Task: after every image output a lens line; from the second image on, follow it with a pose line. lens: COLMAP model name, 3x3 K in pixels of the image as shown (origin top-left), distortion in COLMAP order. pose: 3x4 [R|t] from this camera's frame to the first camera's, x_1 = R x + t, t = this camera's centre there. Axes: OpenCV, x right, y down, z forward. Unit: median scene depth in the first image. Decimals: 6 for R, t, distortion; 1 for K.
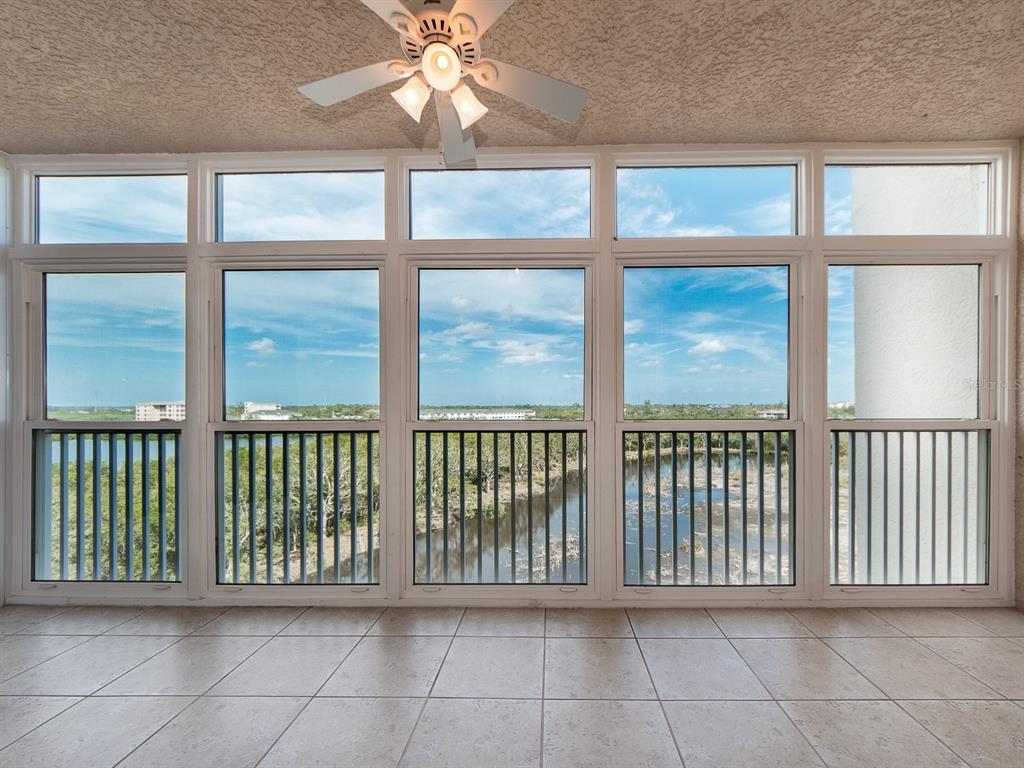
lens RADIAL K [[437.6, 0, 514.9], [0, 437.6, 402.2], [0, 0, 1]] dist [-0.008181, -0.000299]
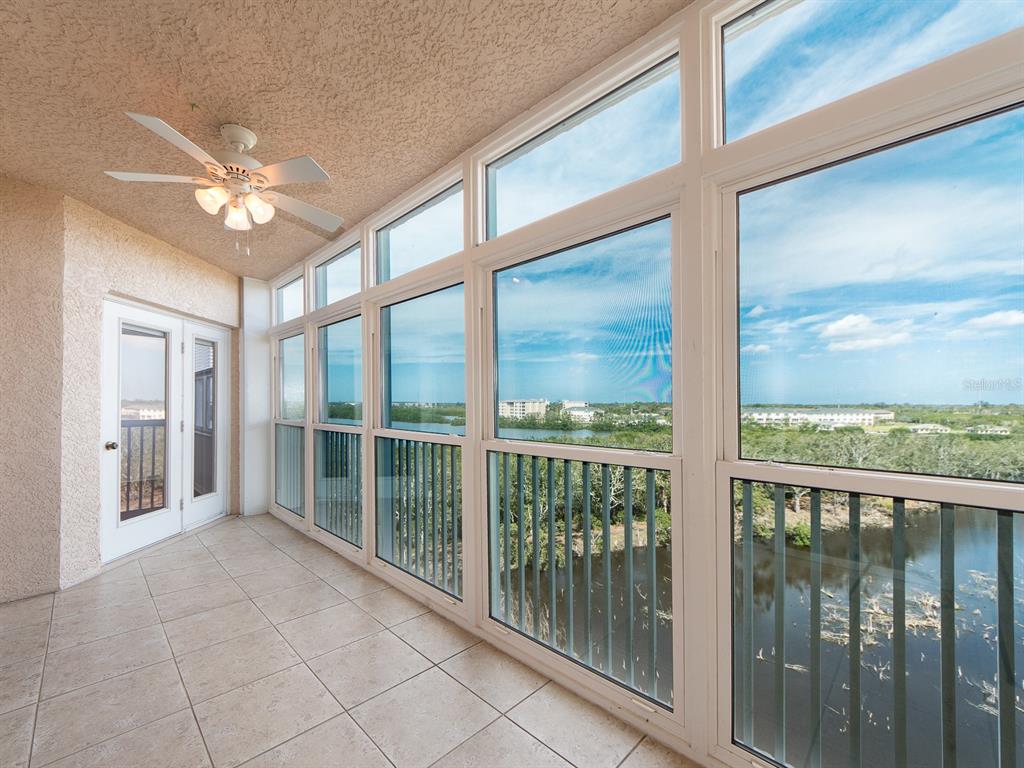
lens RADIAL K [[437.6, 0, 514.9], [0, 437.6, 402.2], [0, 0, 1]] dist [-0.008181, -0.000299]
pose [[0.700232, 0.005257, -0.713896, 0.148191], [0.003048, 0.999942, 0.010352, -0.006909], [0.713908, -0.009425, 0.700176, 0.061875]]
